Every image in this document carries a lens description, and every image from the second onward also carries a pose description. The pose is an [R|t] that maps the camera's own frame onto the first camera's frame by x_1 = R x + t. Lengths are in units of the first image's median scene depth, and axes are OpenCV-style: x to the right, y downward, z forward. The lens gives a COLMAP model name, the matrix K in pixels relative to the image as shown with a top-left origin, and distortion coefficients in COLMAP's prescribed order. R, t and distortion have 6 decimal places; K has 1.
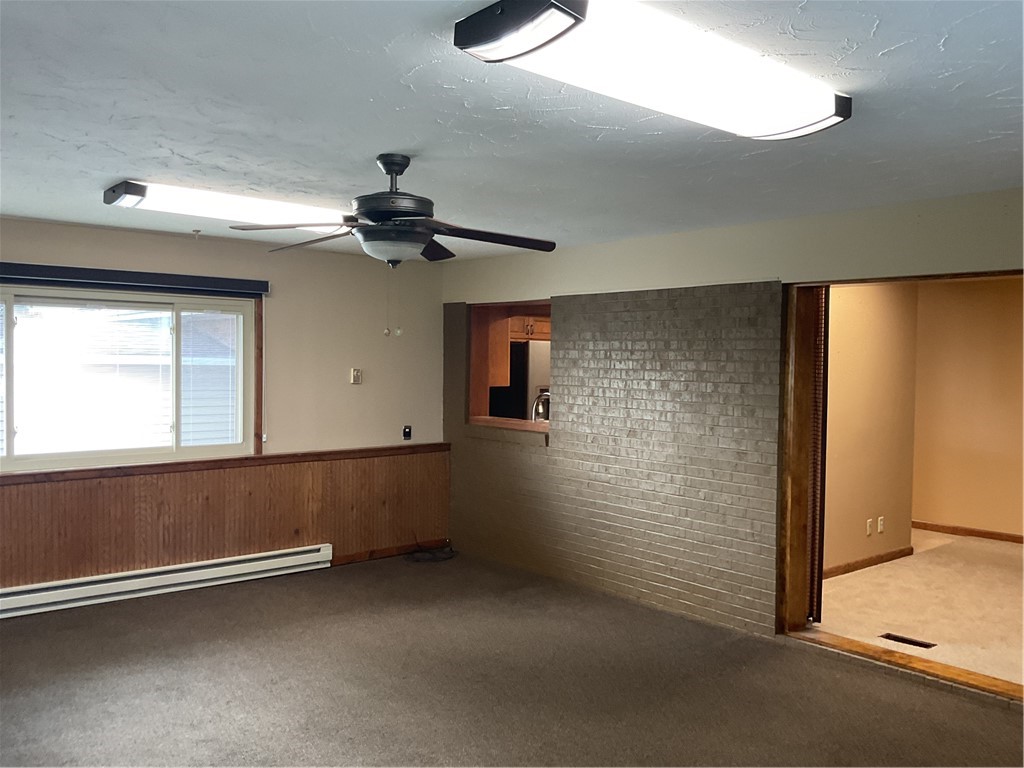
lens RADIAL K [[845.7, 0, 515.2], [0, 845.7, 387.3], [0, 0, 1]] dist [0.132843, -0.269856]
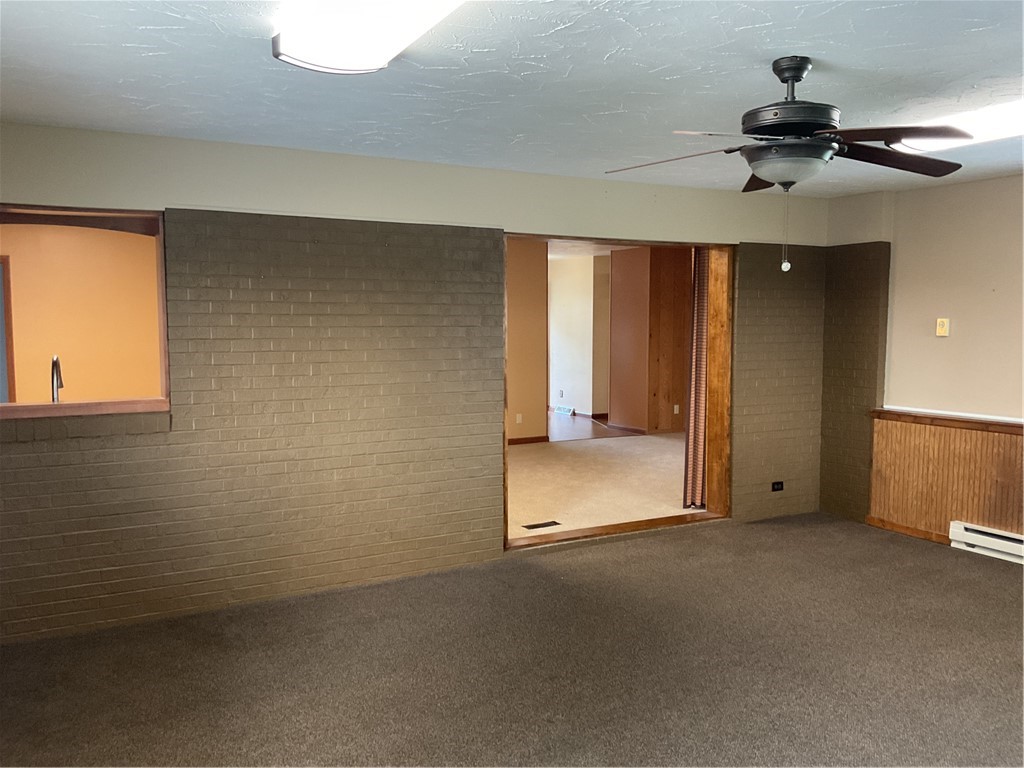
lens RADIAL K [[845.7, 0, 515.2], [0, 845.7, 387.3], [0, 0, 1]] dist [0.132843, -0.269856]
pose [[0.204794, -0.095300, 0.974155, -0.721193], [0.038363, 0.995266, 0.089300, -0.020380], [-0.978053, 0.019084, 0.207480, 0.739573]]
